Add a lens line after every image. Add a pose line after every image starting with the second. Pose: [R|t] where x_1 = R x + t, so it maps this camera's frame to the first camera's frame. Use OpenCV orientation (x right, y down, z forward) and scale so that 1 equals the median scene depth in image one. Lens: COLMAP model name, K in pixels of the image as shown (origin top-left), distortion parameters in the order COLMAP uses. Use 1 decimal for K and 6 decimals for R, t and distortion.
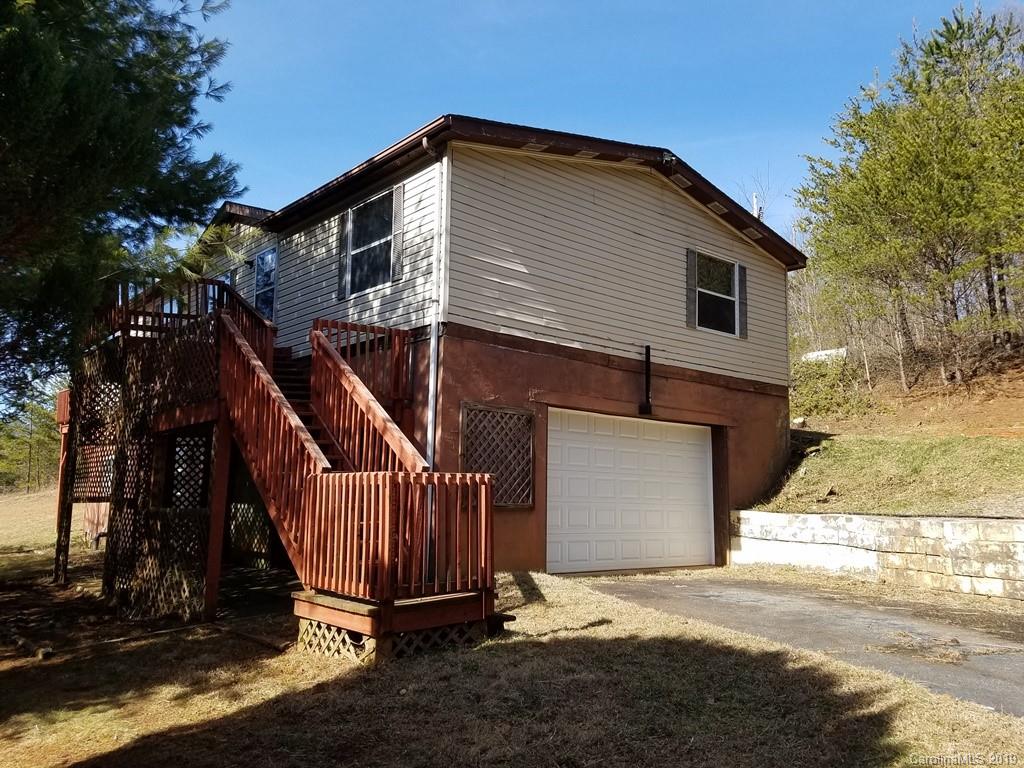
lens RADIAL K [[791.7, 0, 512.0], [0, 791.7, 384.0], [0, 0, 1]] dist [0.108763, -0.000077]
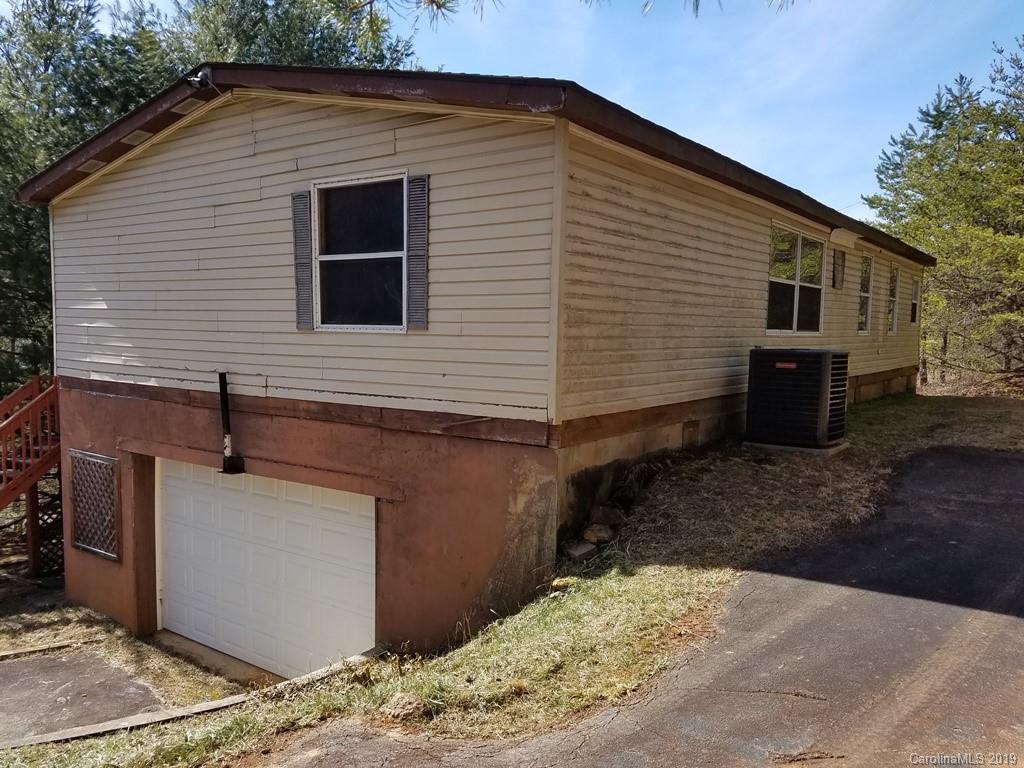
lens RADIAL K [[791.7, 0, 512.0], [0, 791.7, 384.0], [0, 0, 1]] dist [0.108763, -0.000077]
pose [[0.225759, 0.054819, -0.972640, 0.854604], [0.123196, 0.988793, 0.084325, -0.062762], [0.966362, -0.138862, 0.216475, 1.019509]]
